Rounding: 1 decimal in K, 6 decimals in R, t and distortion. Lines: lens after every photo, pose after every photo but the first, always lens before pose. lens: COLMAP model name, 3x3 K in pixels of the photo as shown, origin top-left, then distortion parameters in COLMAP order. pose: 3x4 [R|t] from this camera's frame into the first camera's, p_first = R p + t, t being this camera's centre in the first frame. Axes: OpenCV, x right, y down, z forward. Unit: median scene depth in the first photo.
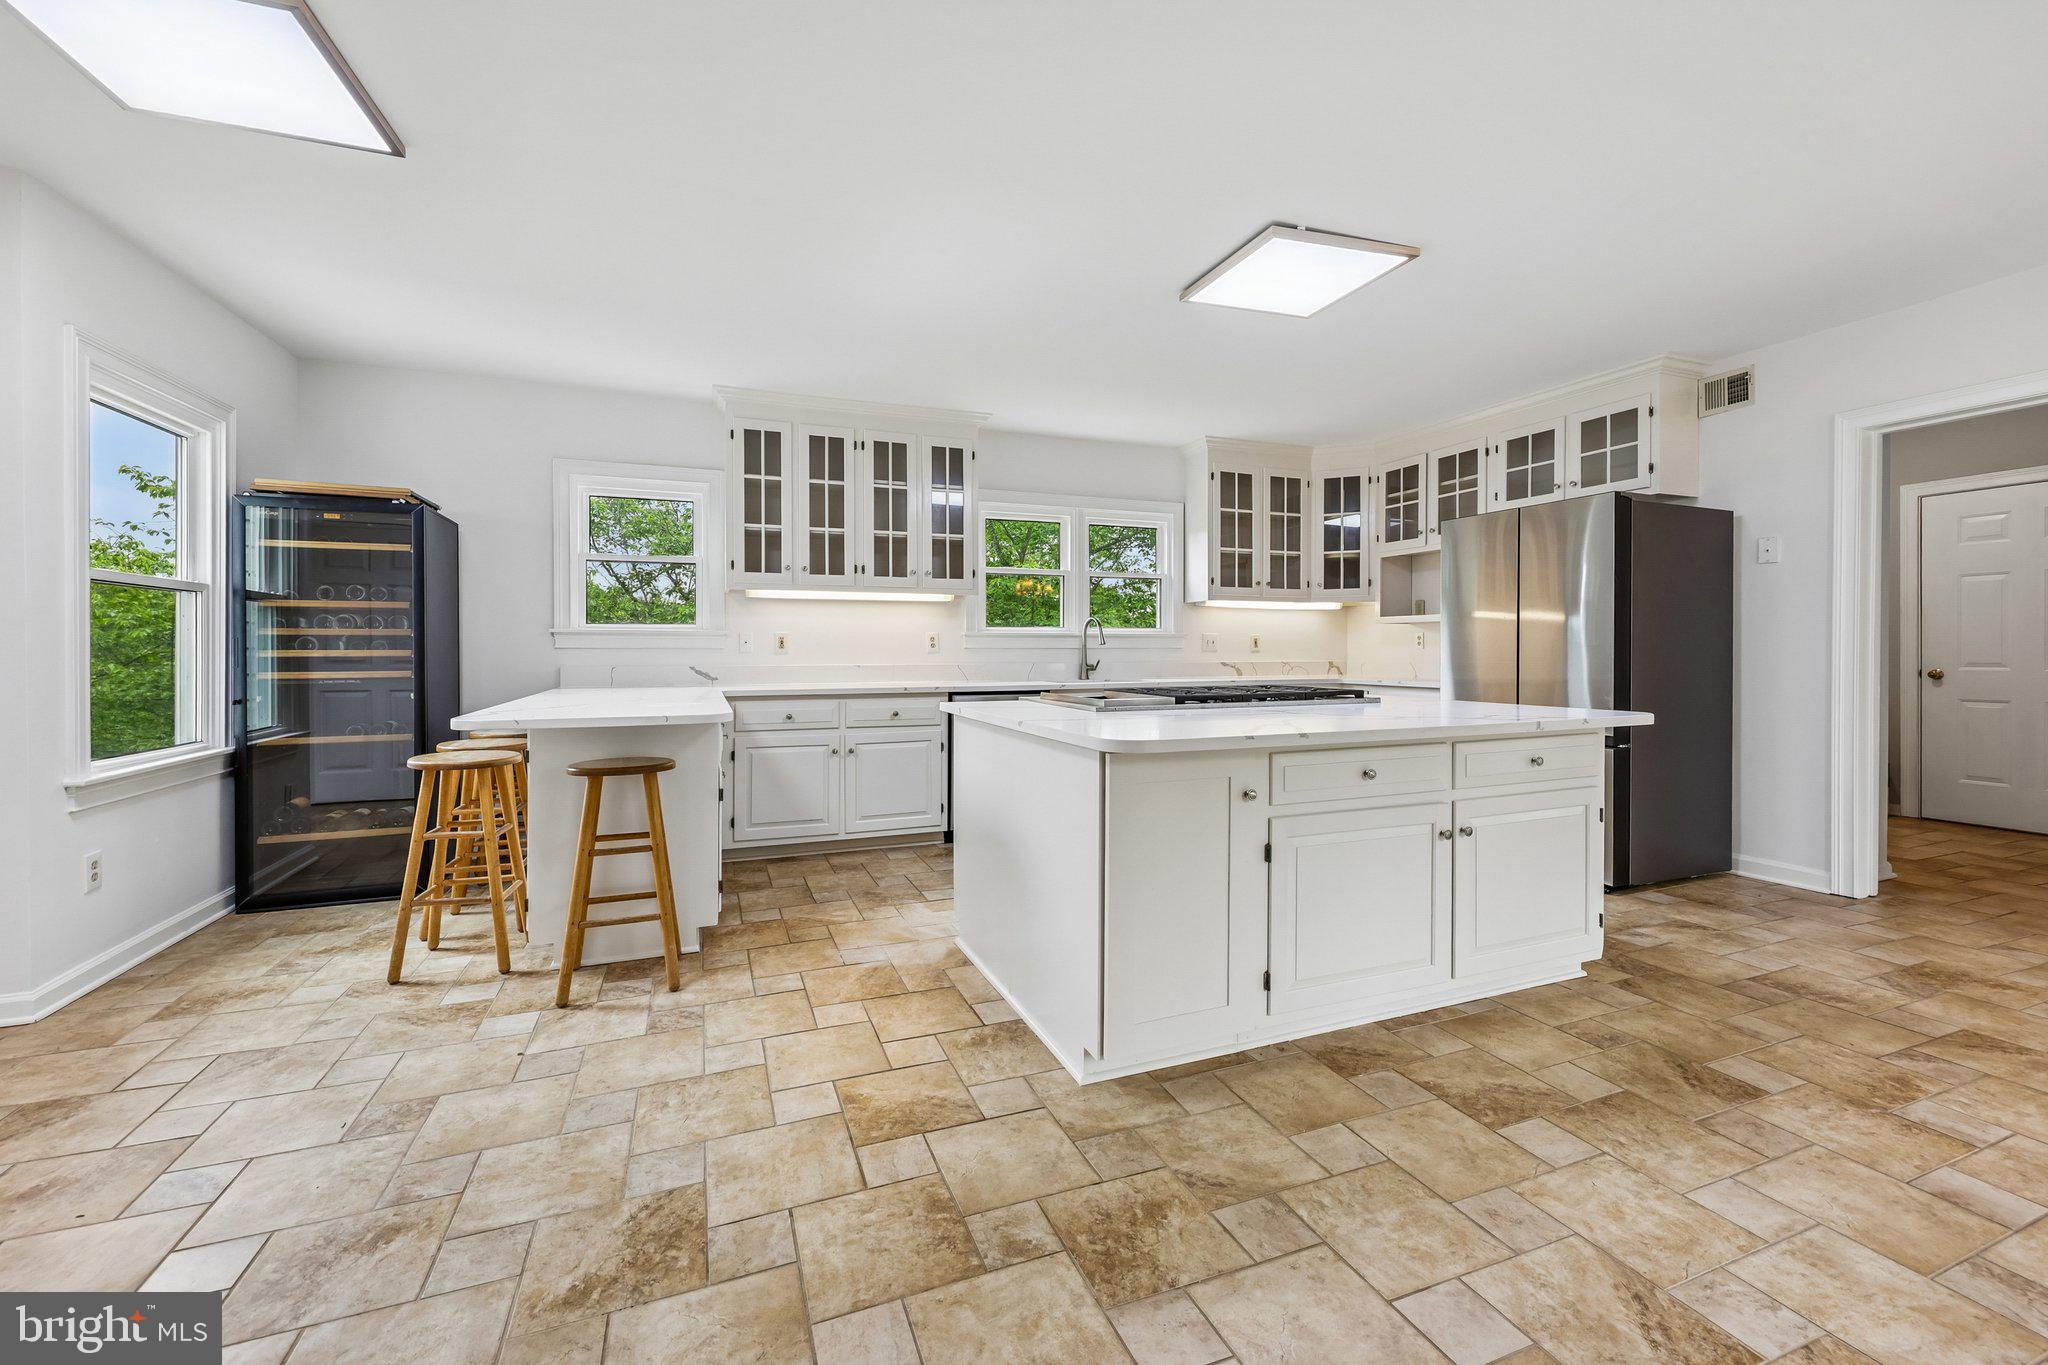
lens RADIAL K [[831.1, 0, 1030.2], [0, 831.1, 659.6], [0, 0, 1]] dist [-0.000081, -0.000349]
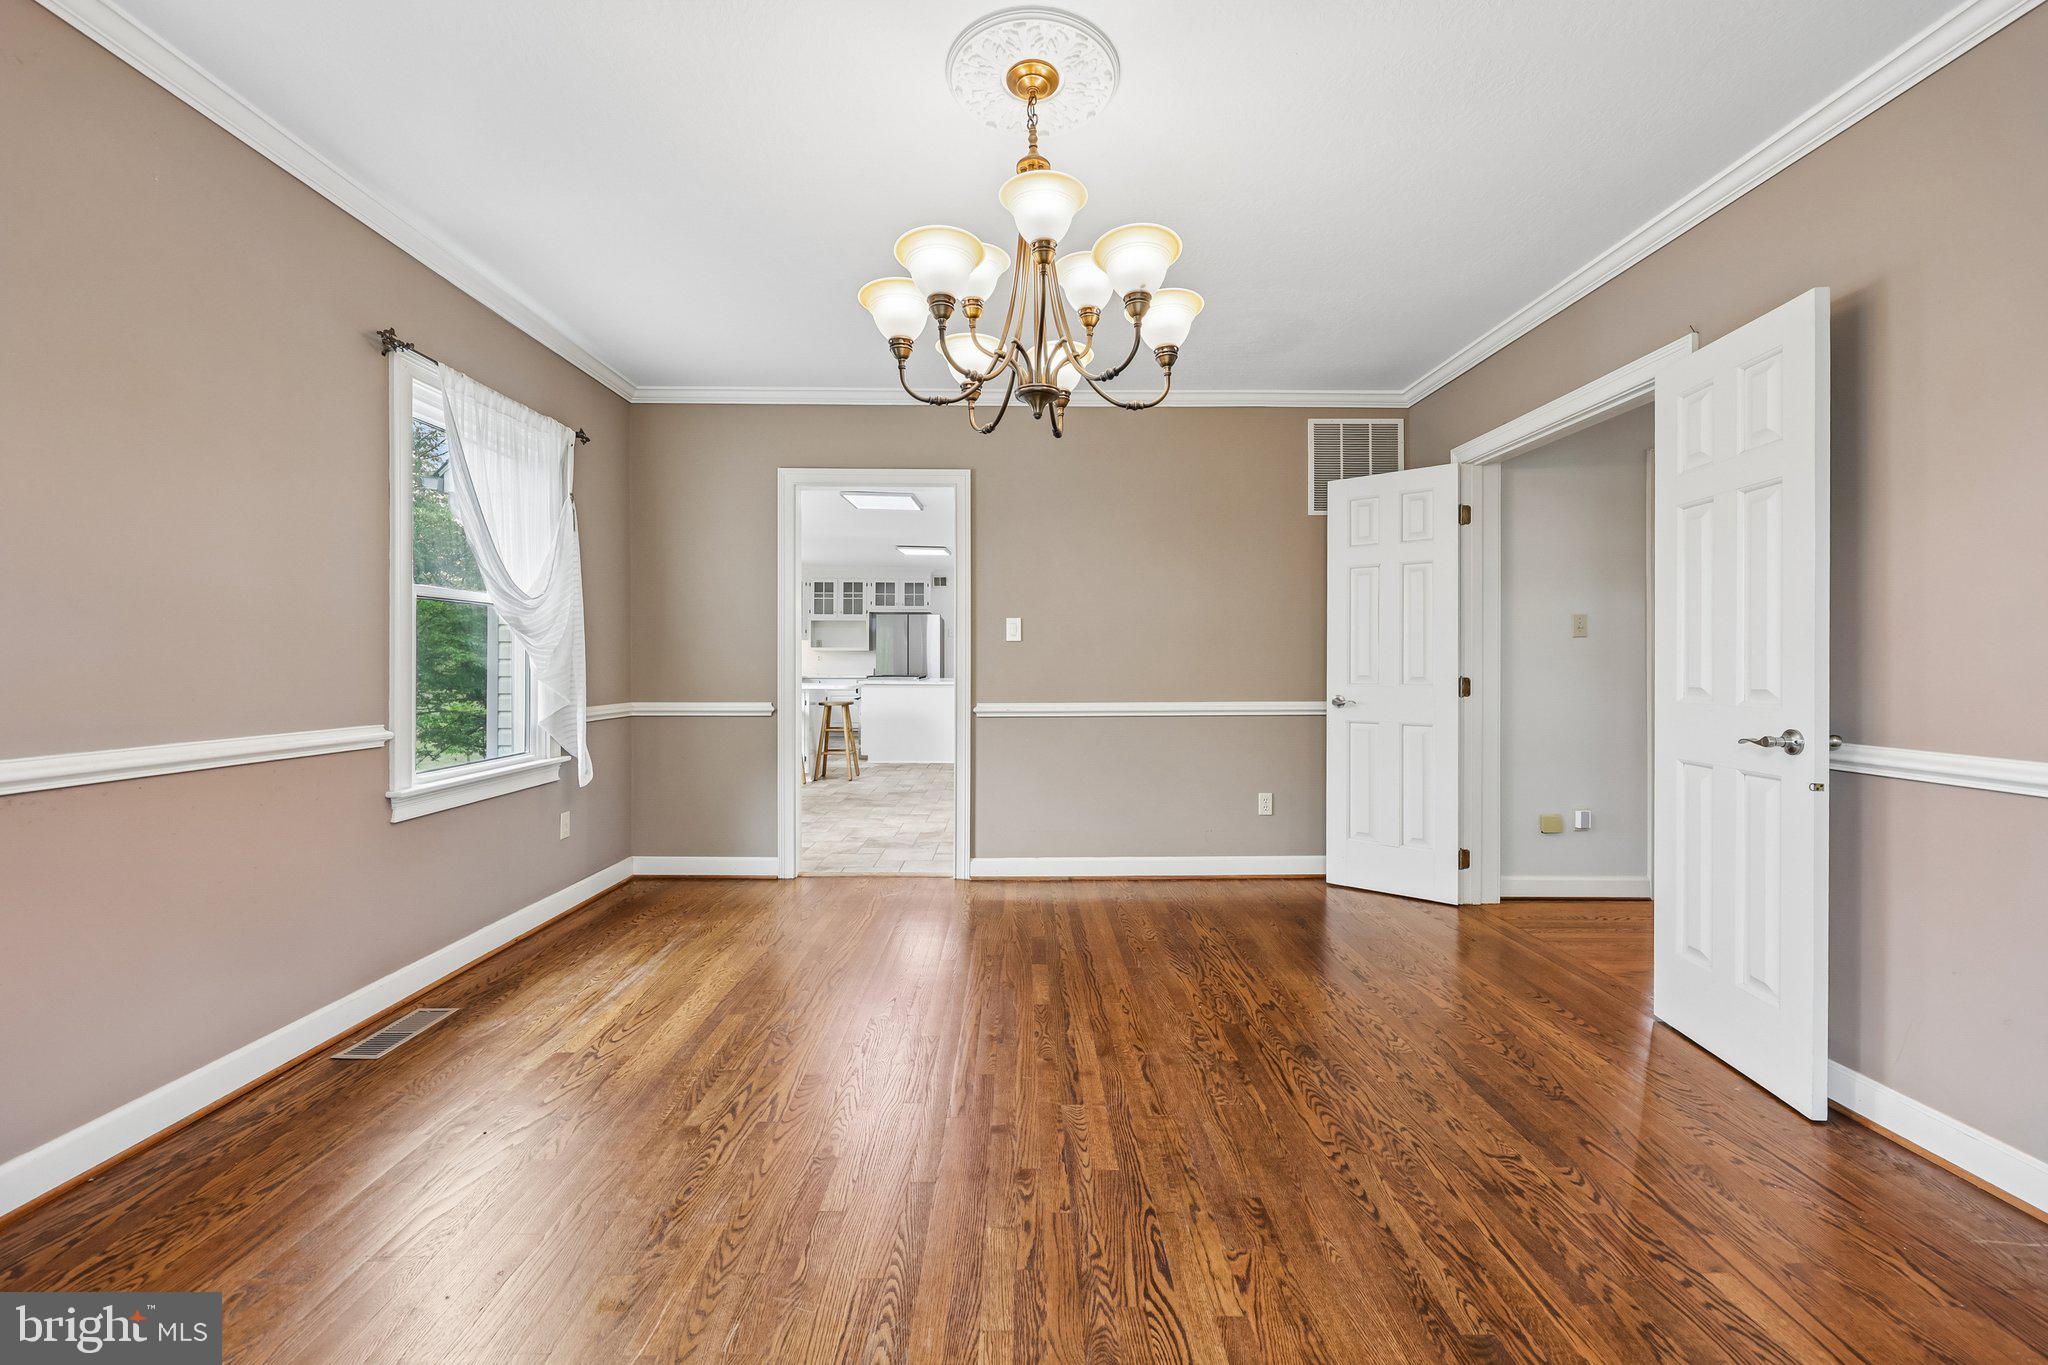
lens RADIAL K [[825.6, 0, 1026.4], [0, 825.6, 668.4], [0, 0, 1]] dist [0.000471, -0.000023]
pose [[0.363781, -0.001154, 0.931484, -2.612179], [0.008014, 0.999966, -0.001891, 0.021291], [-0.931450, 0.008153, 0.363778, -0.587619]]
